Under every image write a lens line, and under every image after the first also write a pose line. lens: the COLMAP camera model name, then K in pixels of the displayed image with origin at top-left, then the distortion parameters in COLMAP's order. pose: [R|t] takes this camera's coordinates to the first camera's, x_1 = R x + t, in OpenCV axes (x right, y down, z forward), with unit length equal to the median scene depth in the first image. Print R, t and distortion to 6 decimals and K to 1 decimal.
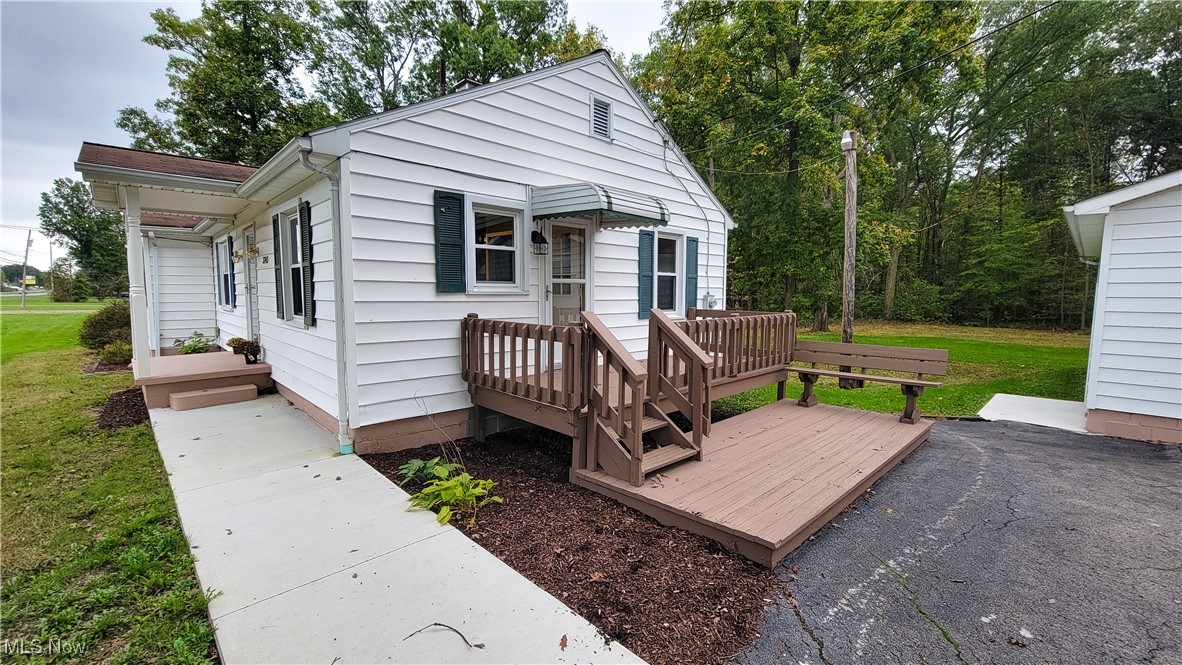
lens RADIAL K [[487.9, 0, 591.0], [0, 487.9, 332.5], [0, 0, 1]] dist [0.001894, 0.000064]
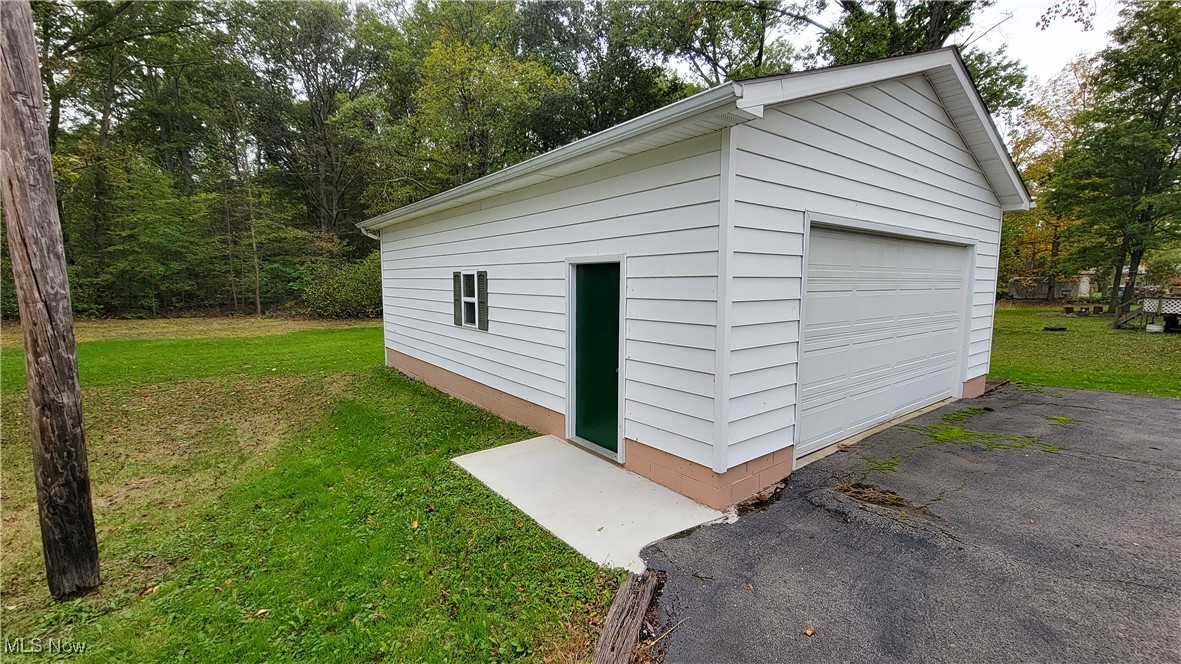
lens RADIAL K [[487.4, 0, 590.5], [0, 487.4, 332.0], [0, 0, 1]] dist [0.001894, 0.000064]
pose [[0.099456, -0.112453, 0.988667, 0.093047], [0.080397, 0.991253, 0.104660, -0.016024], [-0.991789, 0.069077, 0.107627, 0.218391]]
